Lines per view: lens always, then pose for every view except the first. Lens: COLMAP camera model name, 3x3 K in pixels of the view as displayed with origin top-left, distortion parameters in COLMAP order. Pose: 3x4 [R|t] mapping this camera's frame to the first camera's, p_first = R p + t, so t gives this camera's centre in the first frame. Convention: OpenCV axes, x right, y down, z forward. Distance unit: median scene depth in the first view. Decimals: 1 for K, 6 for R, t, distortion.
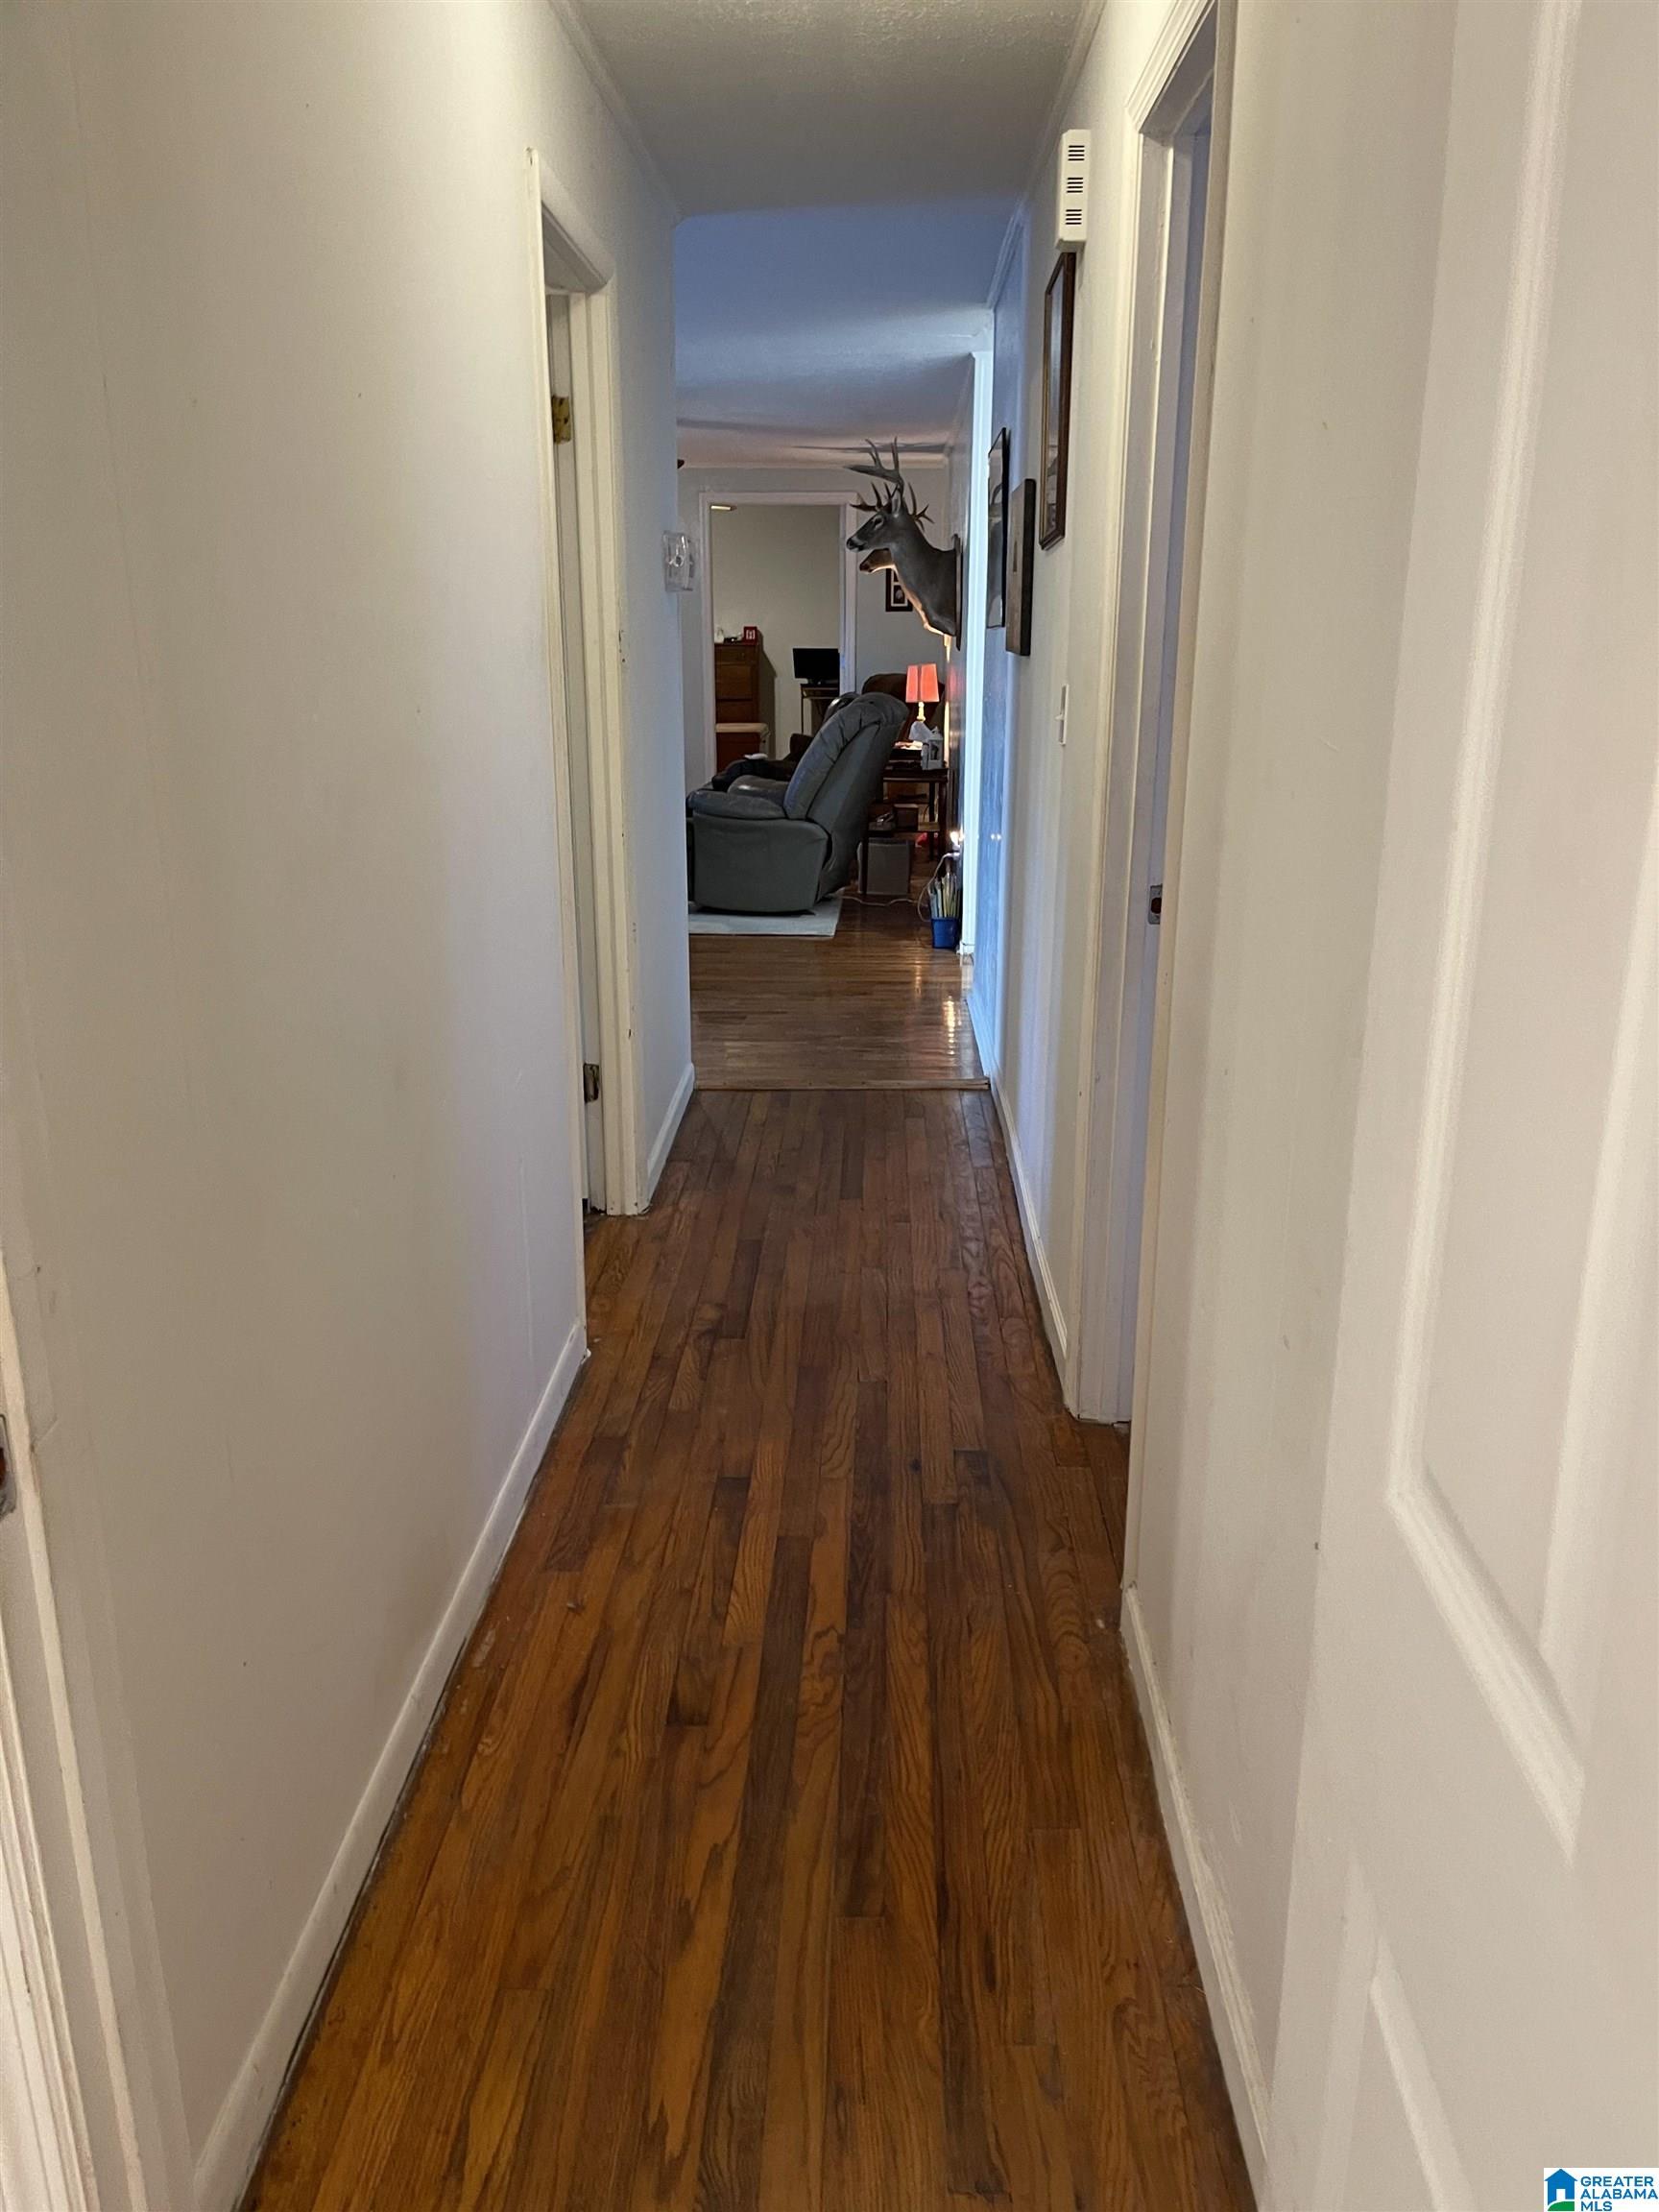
lens RADIAL K [[1665.6, 0, 834.2], [0, 1665.6, 1116.3], [0, 0, 1]] dist [0.004813, -0.017415]
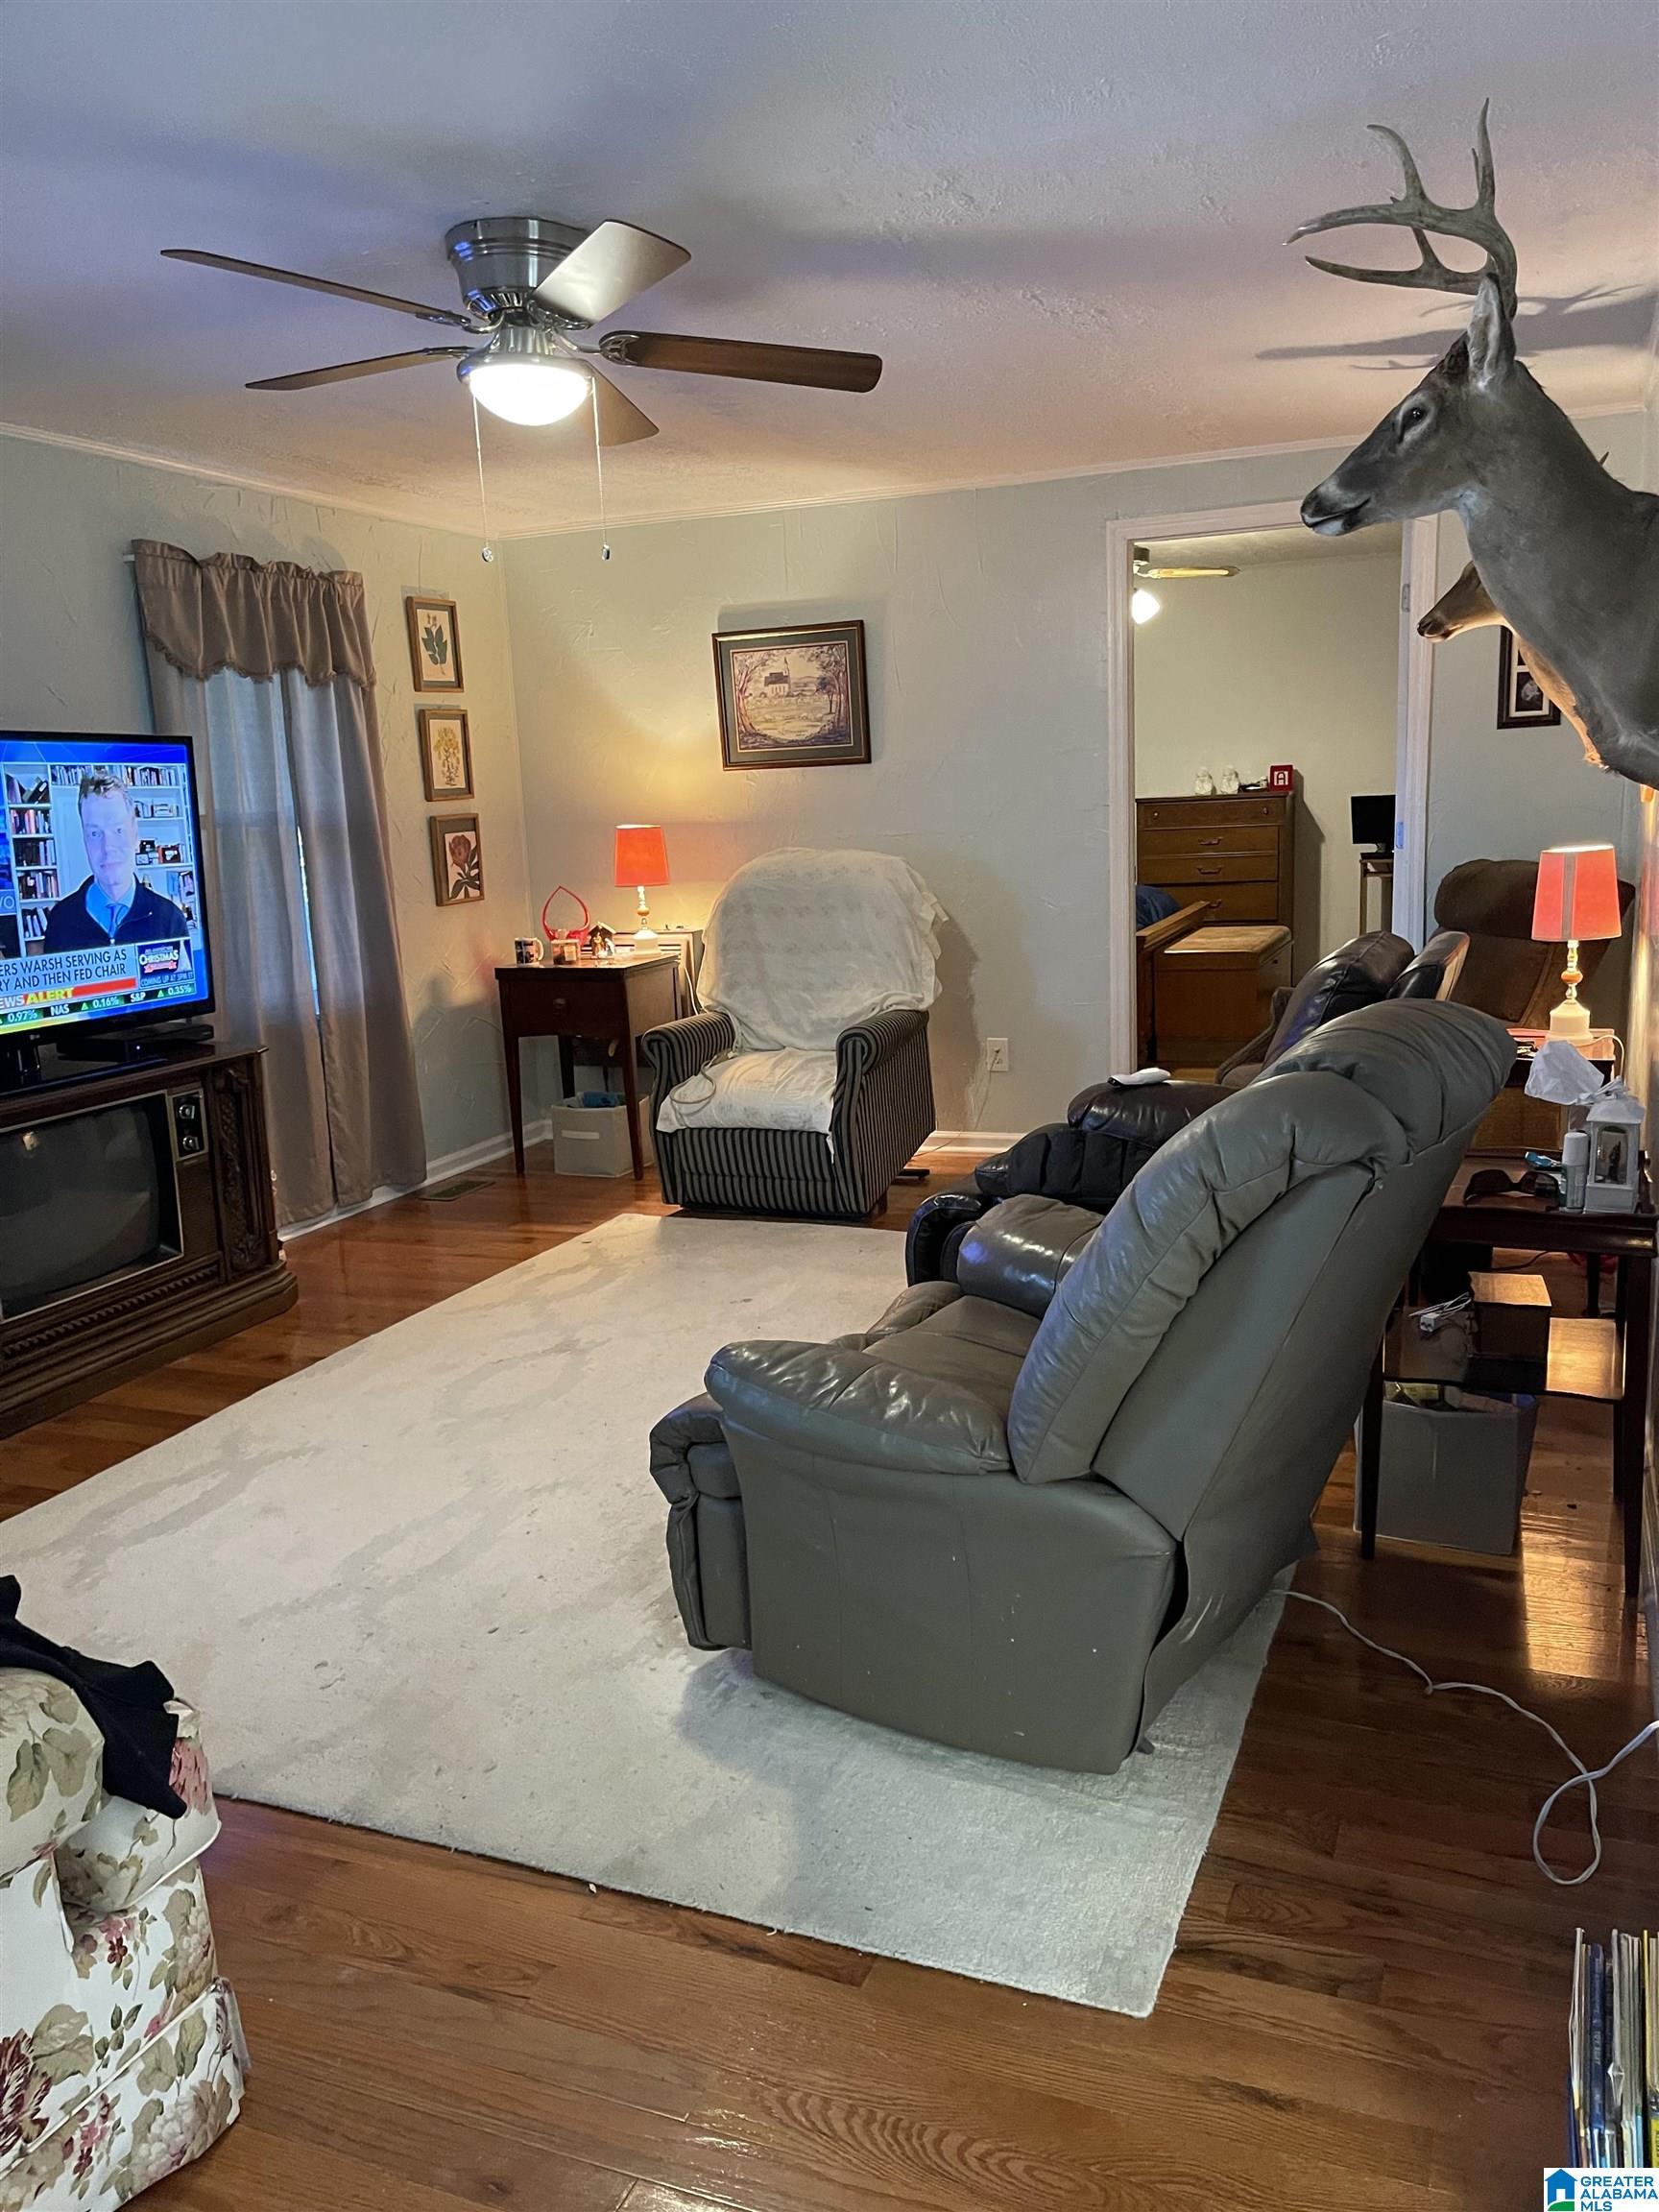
lens RADIAL K [[1665.6, 0, 822.5], [0, 1665.6, 1110.2], [0, 0, 1]] dist [0.004813, -0.017415]
pose [[0.931076, 0.029841, -0.363603, 0.030533], [-0.059534, 0.995717, -0.070731, -0.165901], [0.359935, 0.087502, 0.928865, 0.553473]]
